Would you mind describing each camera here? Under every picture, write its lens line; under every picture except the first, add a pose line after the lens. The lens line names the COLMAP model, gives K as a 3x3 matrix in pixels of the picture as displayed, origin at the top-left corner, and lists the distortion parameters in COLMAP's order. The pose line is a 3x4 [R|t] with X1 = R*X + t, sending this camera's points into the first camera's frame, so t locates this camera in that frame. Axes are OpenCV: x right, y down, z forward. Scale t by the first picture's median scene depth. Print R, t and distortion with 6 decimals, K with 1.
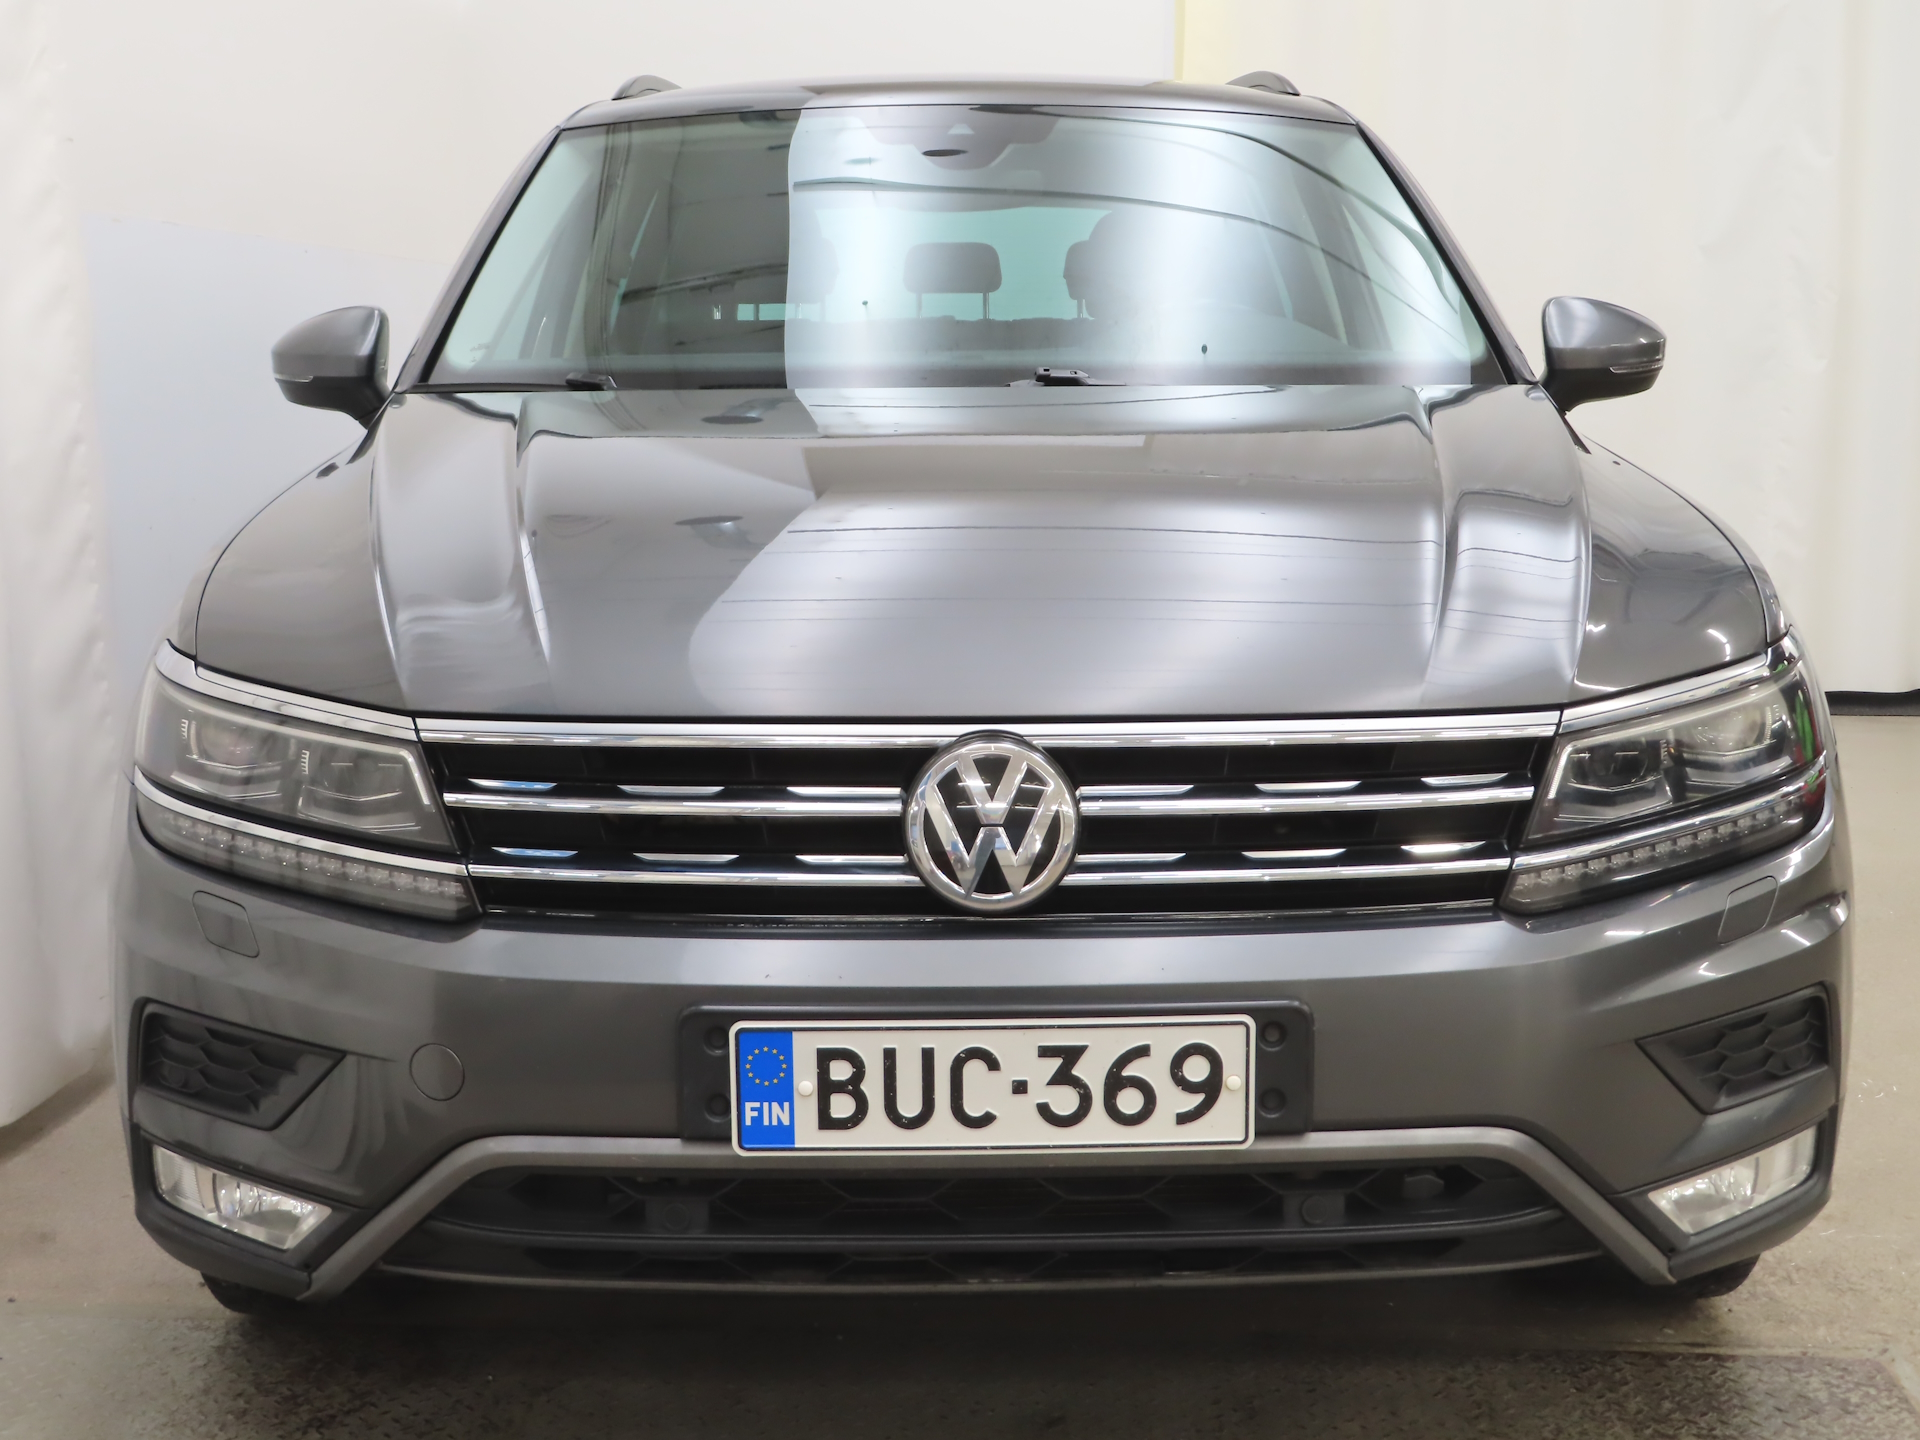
lens RADIAL K [[2333.5, 0, 969.9], [0, 2333.5, 724.0], [0, 0, 1]] dist [0.006512, 0.000000]
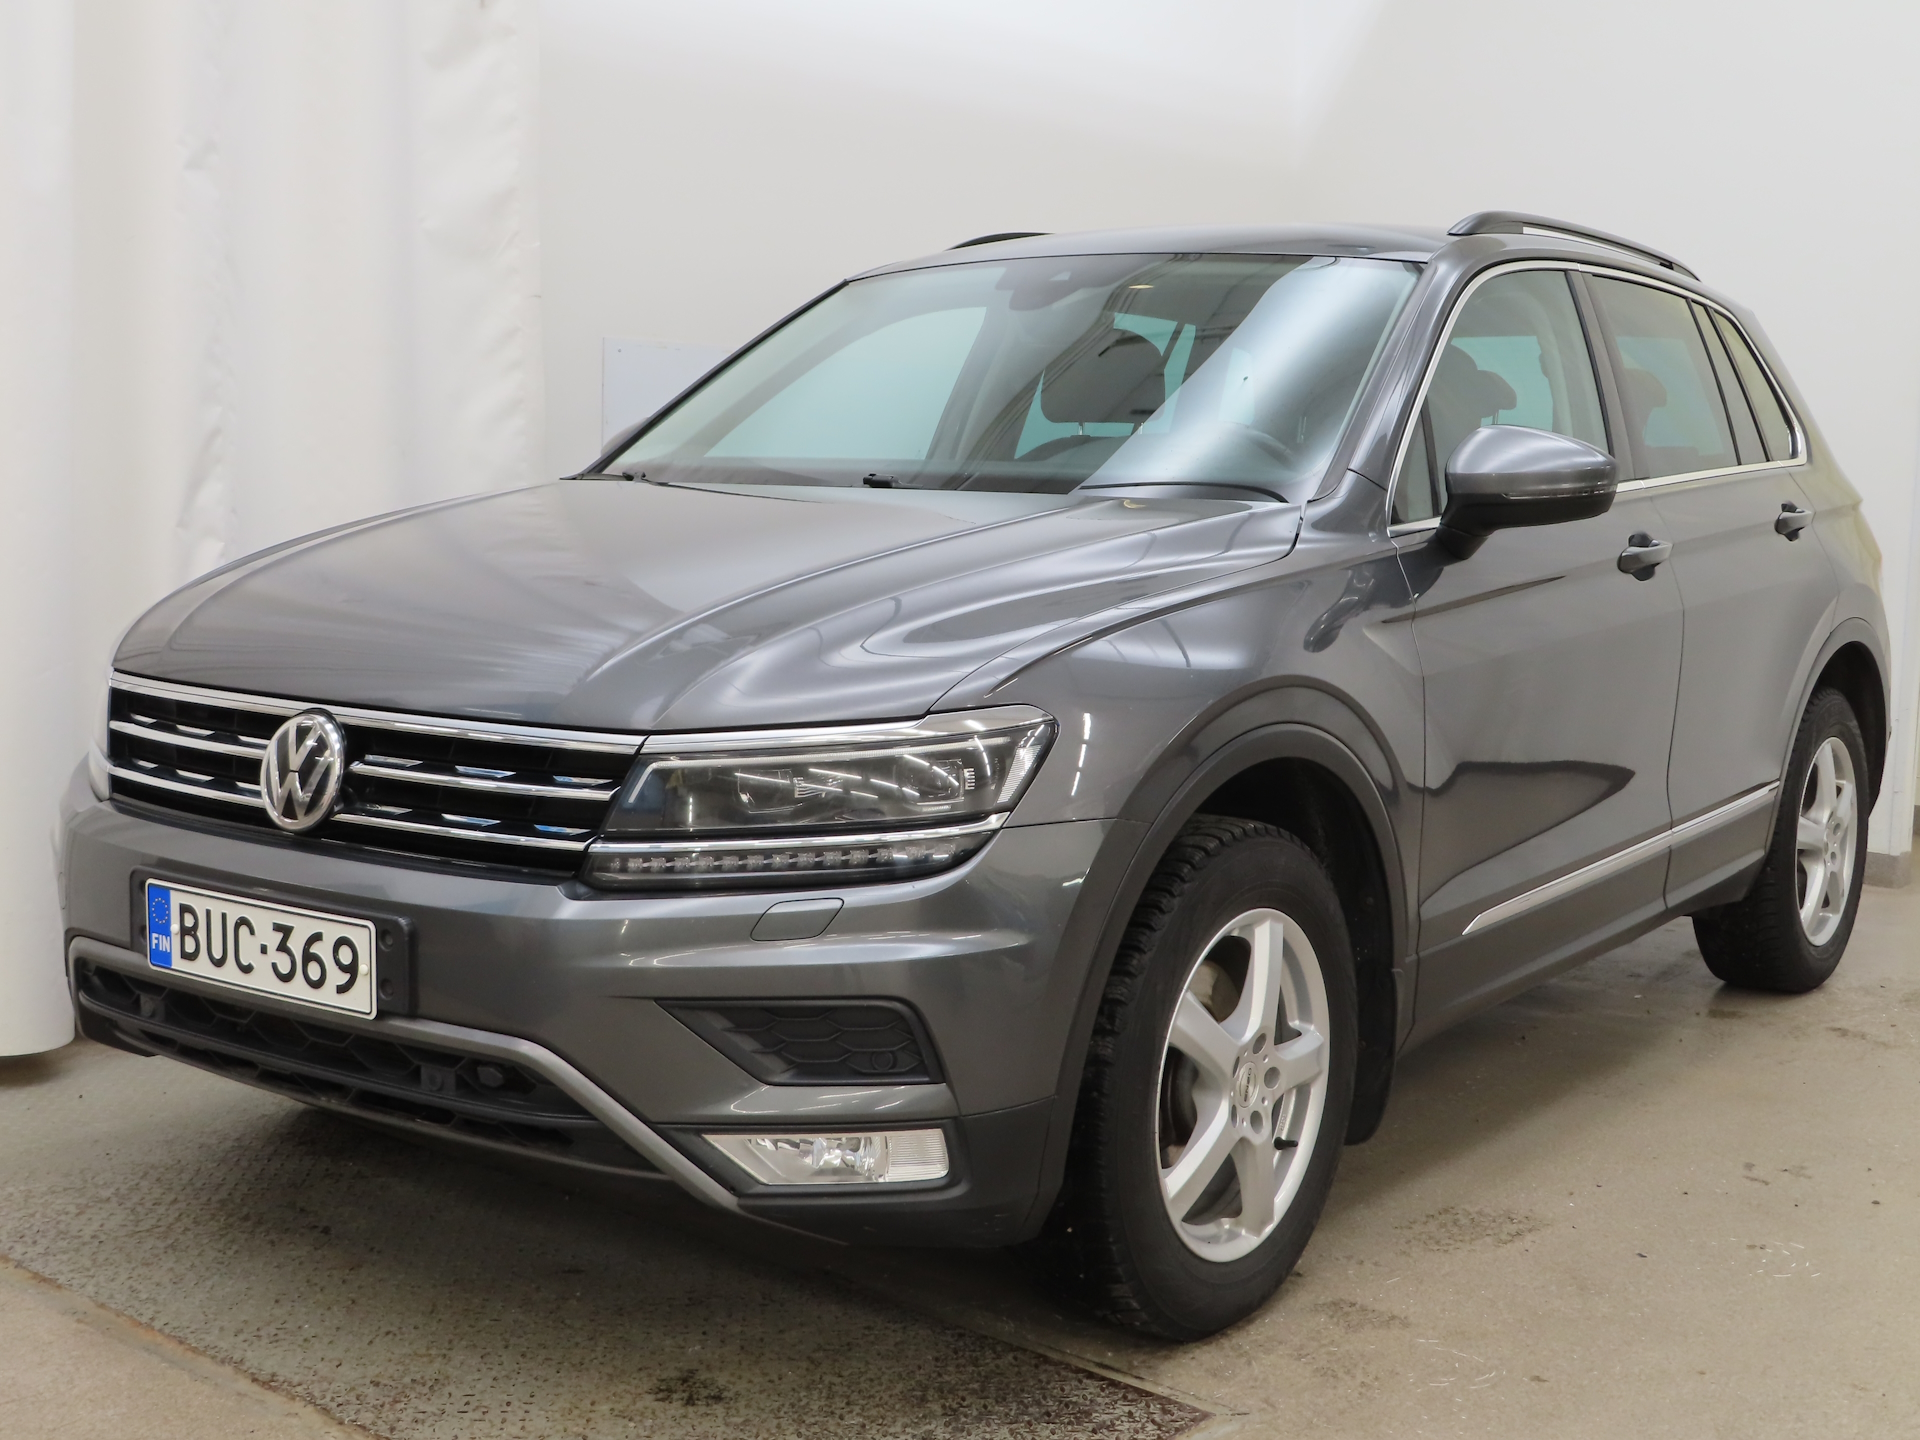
lens RADIAL K [[2333.5, 0, 960.1], [0, 2333.5, 717.4], [0, 0, 1]] dist [0.006512, 0.000000]
pose [[0.805353, 0.089635, -0.585980, 1.206832], [-0.120006, 0.992687, -0.013085, -0.020938], [0.580522, 0.080859, 0.810220, 0.060231]]
